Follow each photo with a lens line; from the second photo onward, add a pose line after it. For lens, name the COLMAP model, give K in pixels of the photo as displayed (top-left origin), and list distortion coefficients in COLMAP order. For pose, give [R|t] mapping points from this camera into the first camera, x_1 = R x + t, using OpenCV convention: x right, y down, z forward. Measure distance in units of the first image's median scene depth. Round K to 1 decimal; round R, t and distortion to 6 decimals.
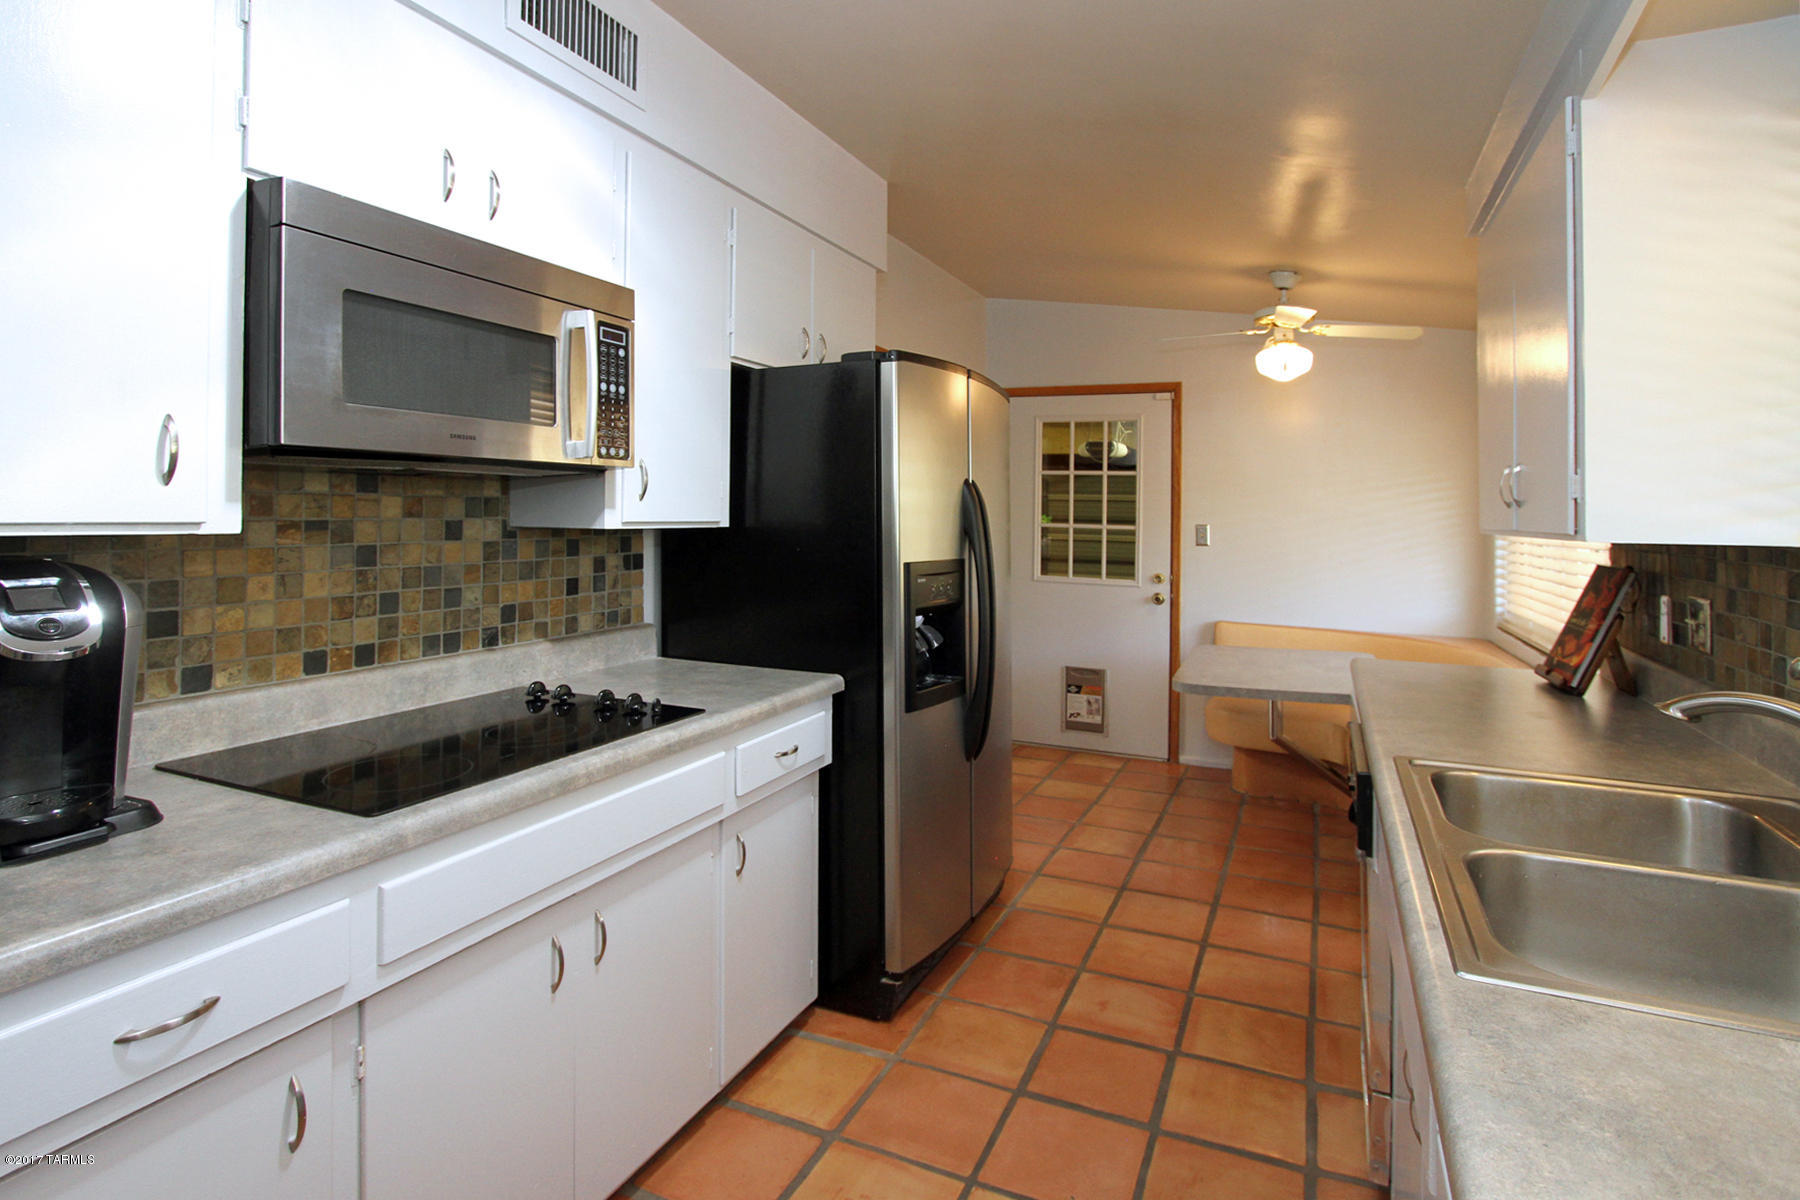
lens RADIAL K [[921.8, 0, 903.7], [0, 921.8, 493.3], [0, 0, 1]] dist [-0.003148, -0.001128]
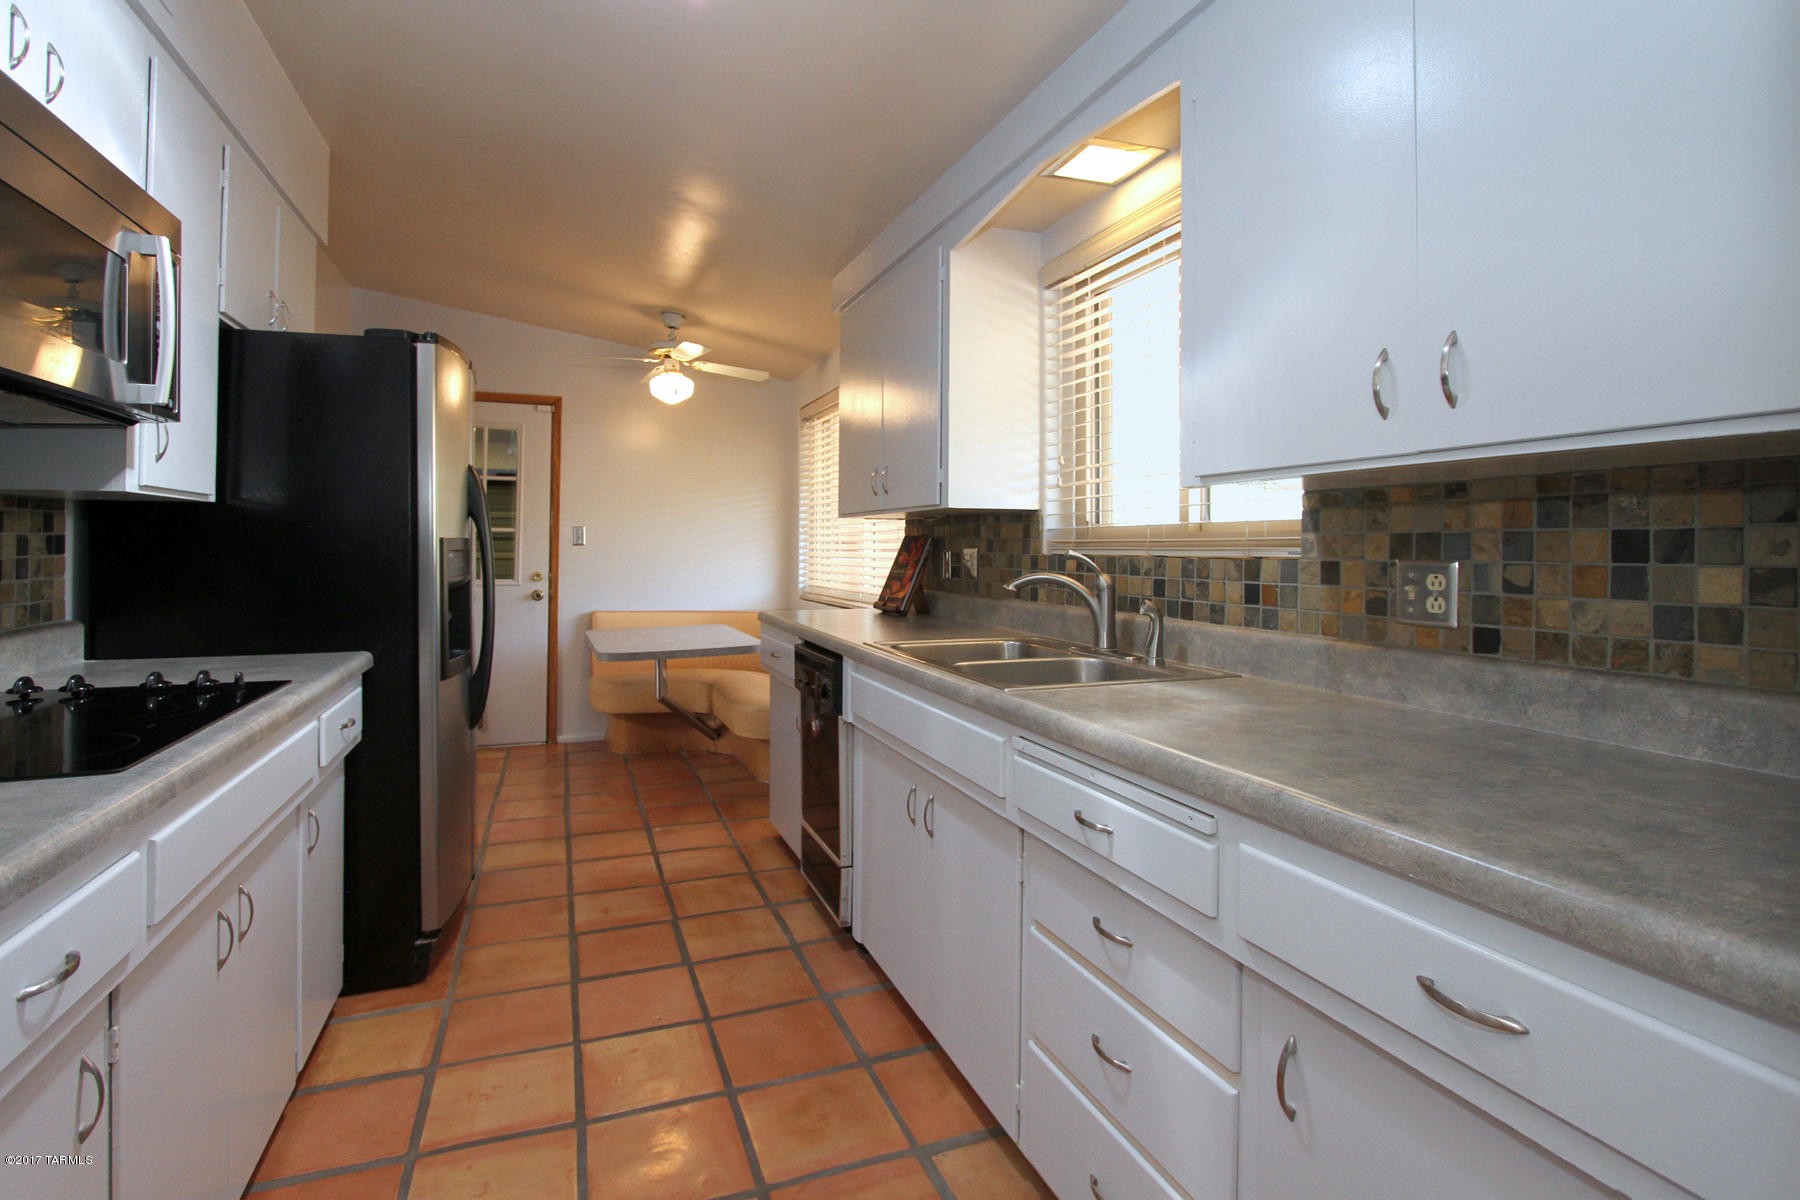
lens RADIAL K [[890.8, 0, 897.1], [0, 890.8, 536.1], [0, 0, 1]] dist [-0.000797, -0.000030]
pose [[0.707544, -0.007003, 0.706635, -0.334254], [-0.005921, 0.999857, 0.015838, 0.052114], [-0.706645, -0.015390, 0.707401, -0.076571]]
